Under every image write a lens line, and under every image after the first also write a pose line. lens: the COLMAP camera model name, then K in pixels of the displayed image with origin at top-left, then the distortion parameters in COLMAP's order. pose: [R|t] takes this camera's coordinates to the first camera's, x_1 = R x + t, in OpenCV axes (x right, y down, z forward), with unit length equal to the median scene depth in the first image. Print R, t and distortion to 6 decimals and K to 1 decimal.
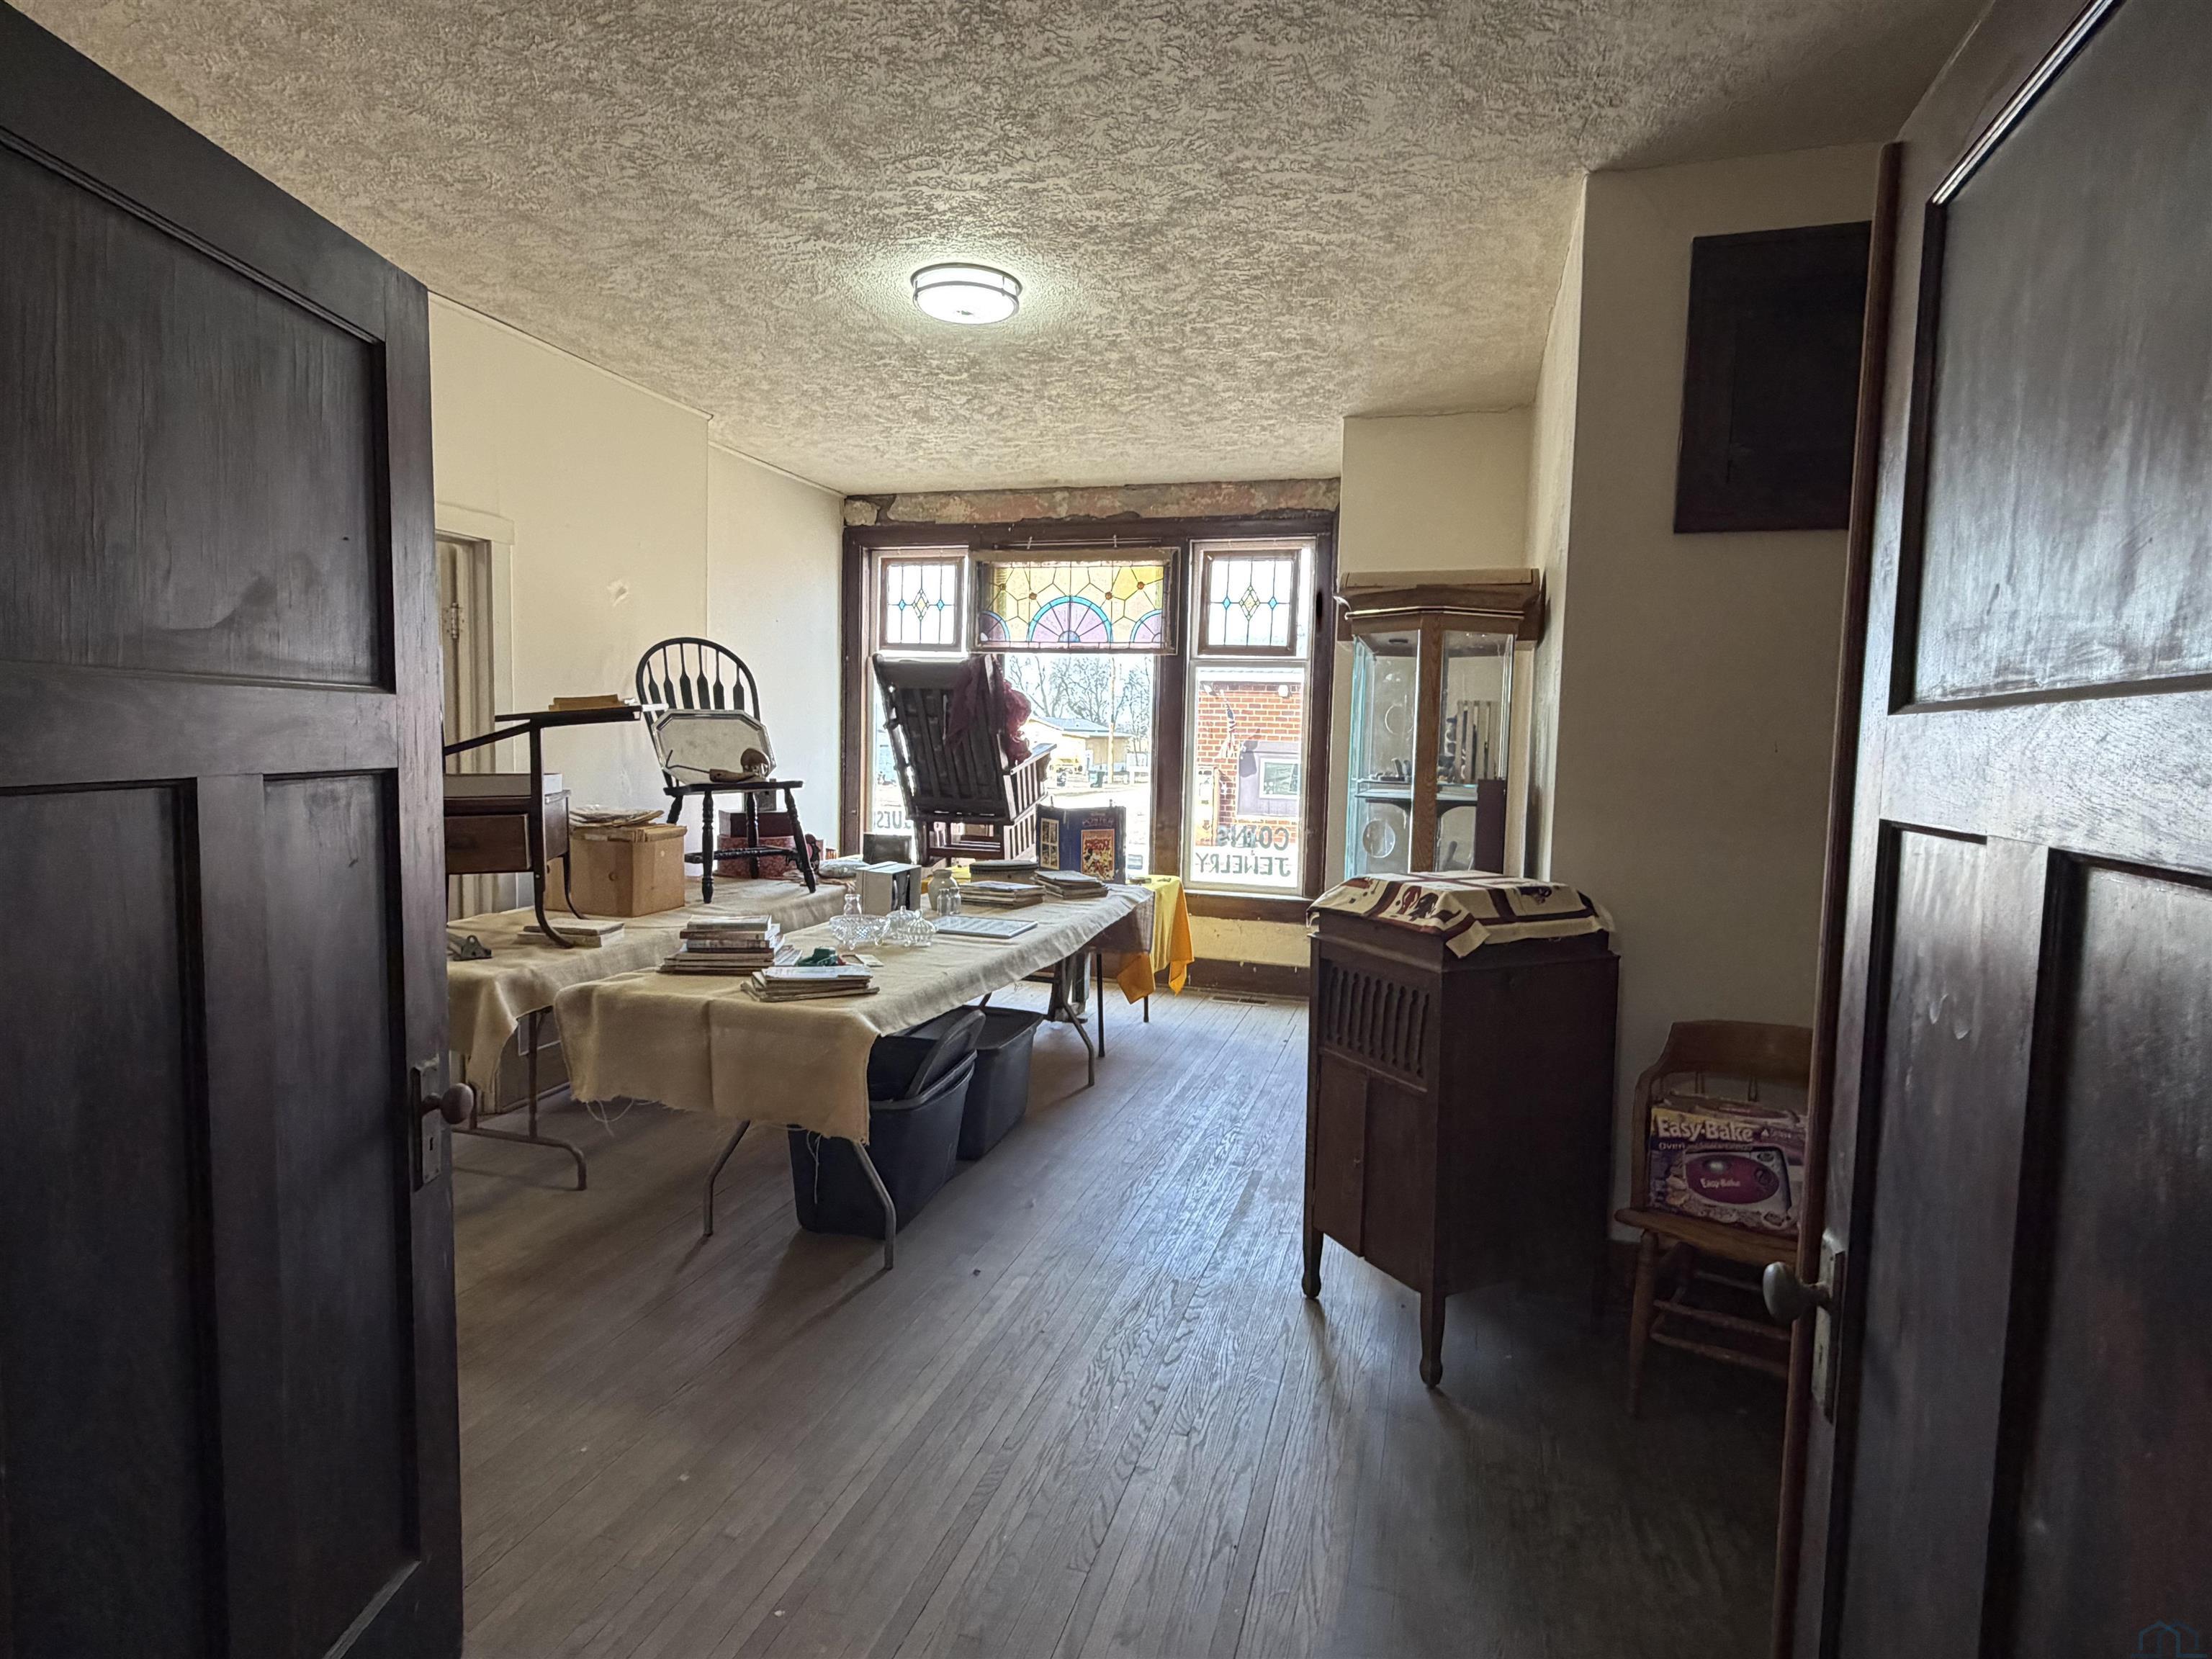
lens RADIAL K [[1159.7, 0, 1107.2], [0, 1159.7, 825.3], [0, 0, 1]] dist [-0.000987, -0.000114]
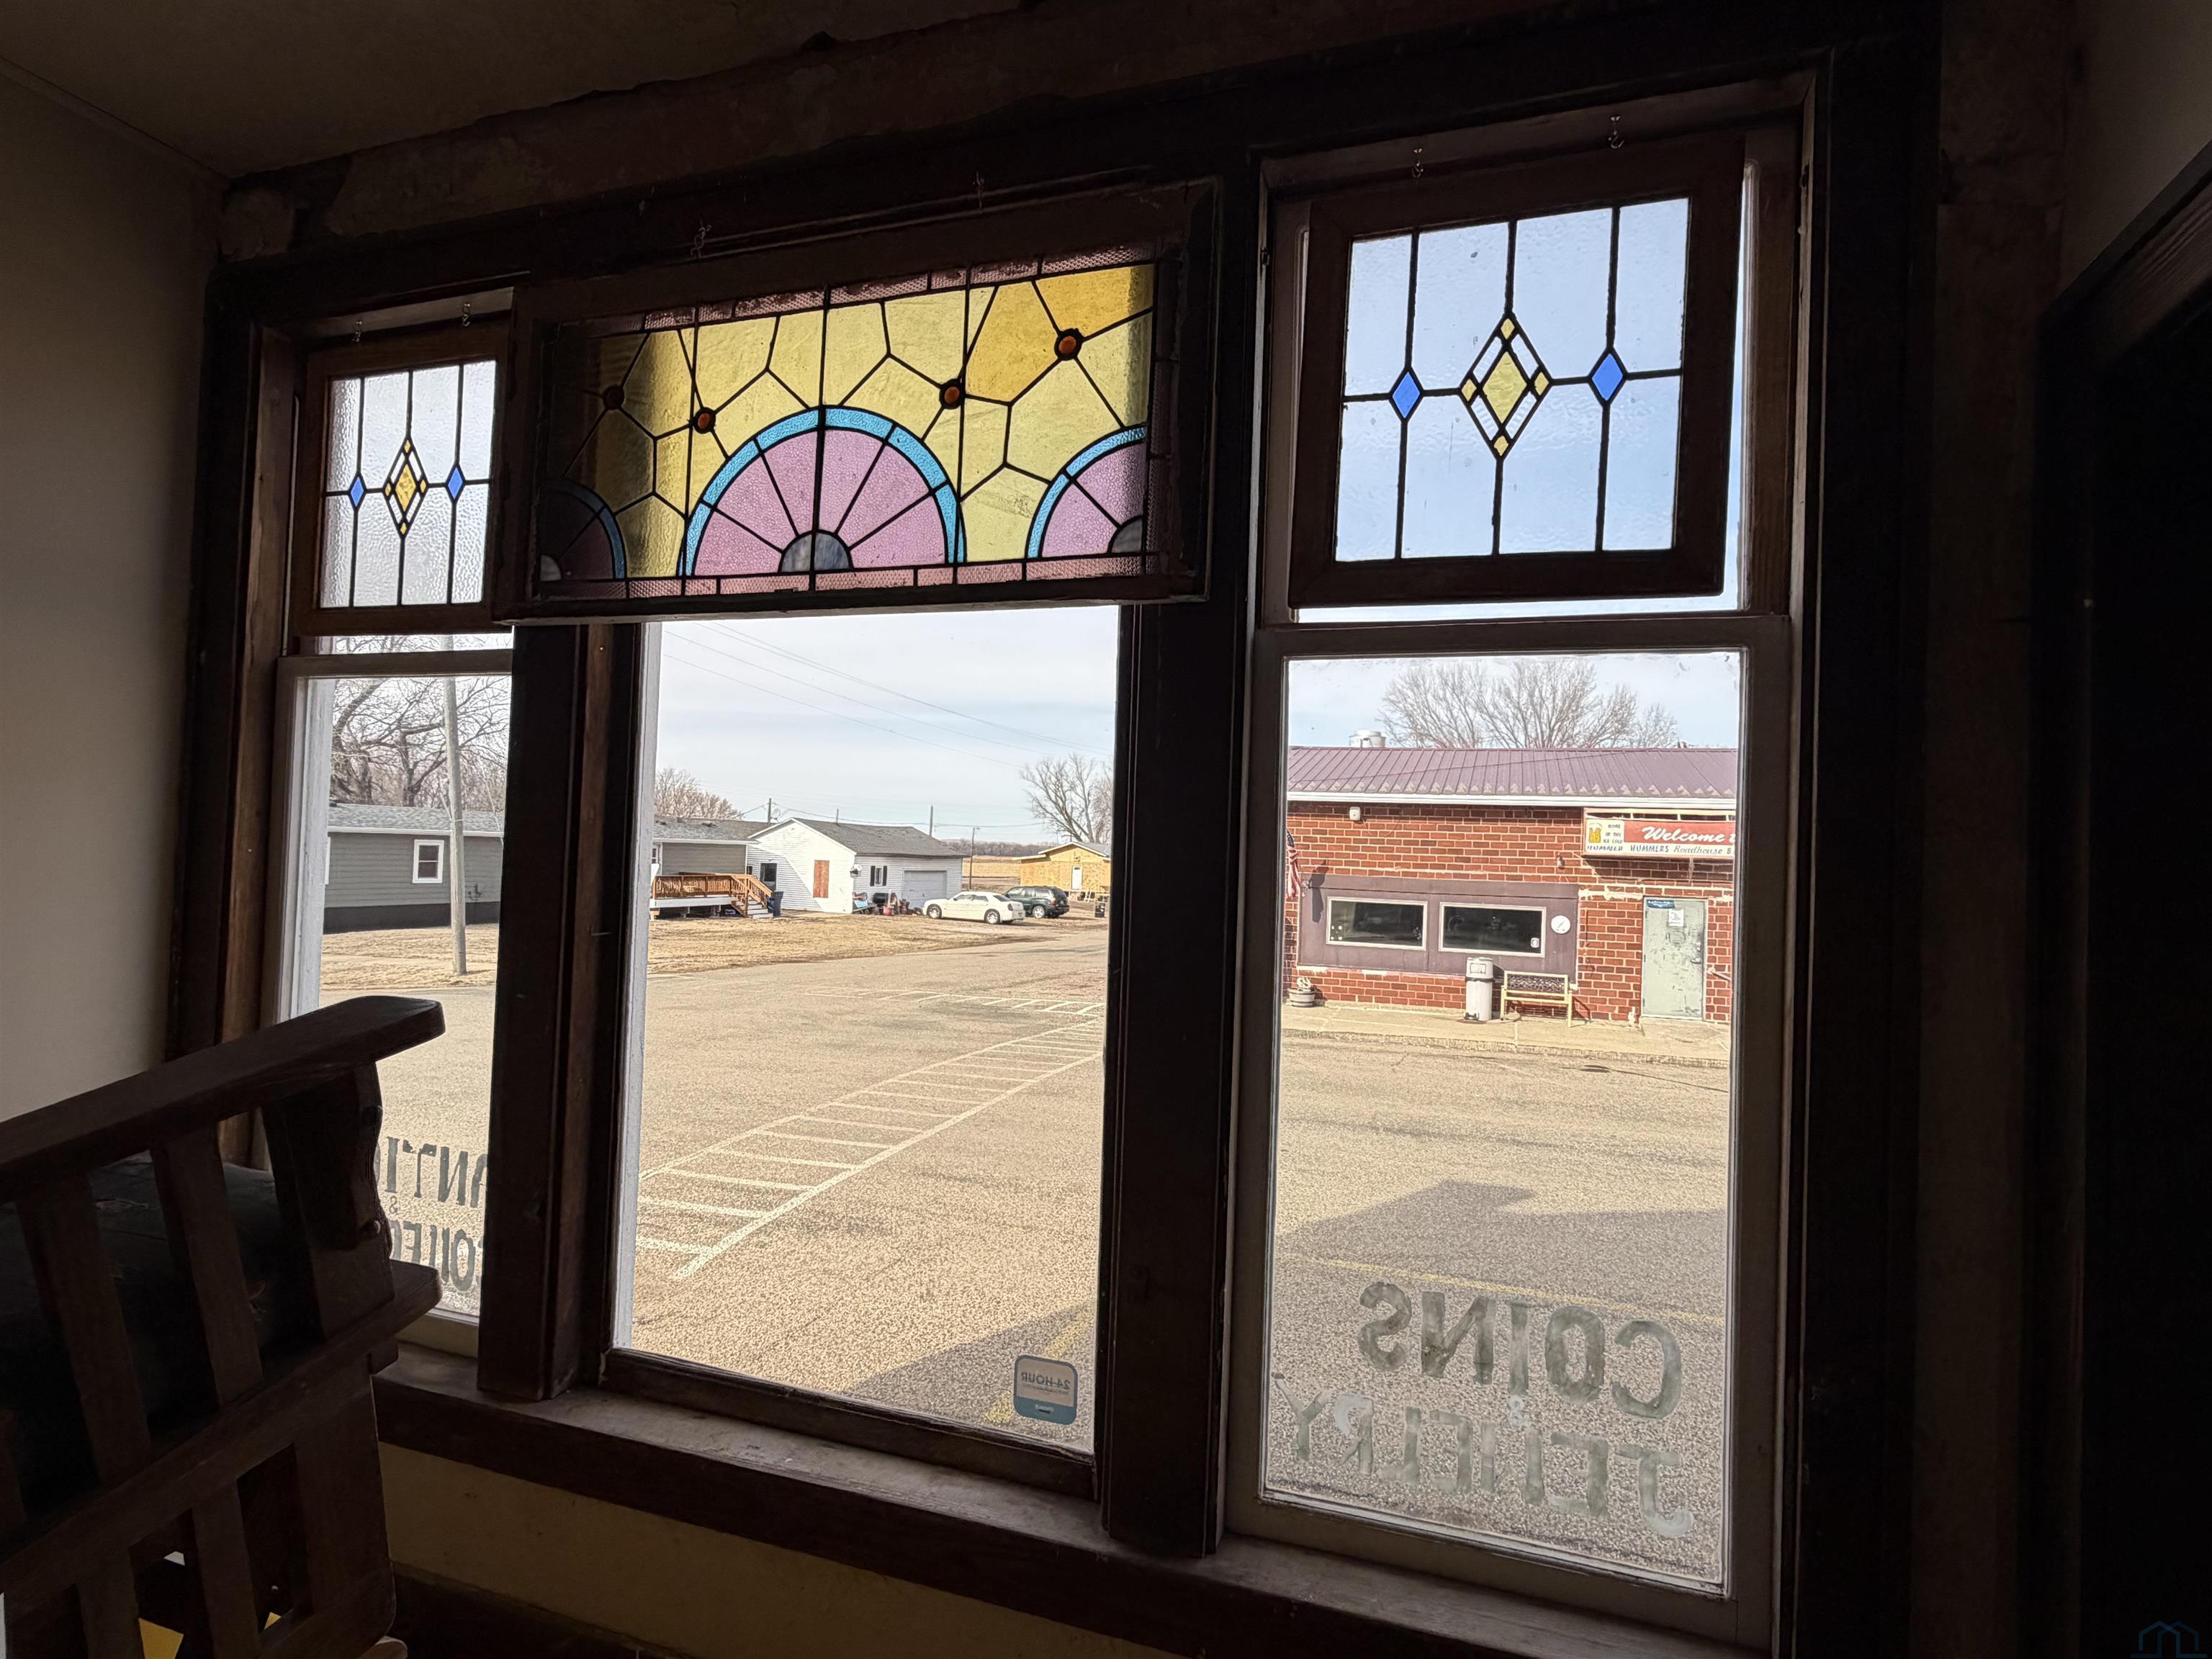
lens RADIAL K [[1159.7, 0, 1108.2], [0, 1159.7, 834.4], [0, 0, 1]] dist [-0.000987, -0.000114]
pose [[0.999110, 0.010325, -0.040893, 0.048831], [-0.014385, 0.994856, -0.100276, -0.070462], [0.039648, 0.100775, 0.994119, 0.744126]]
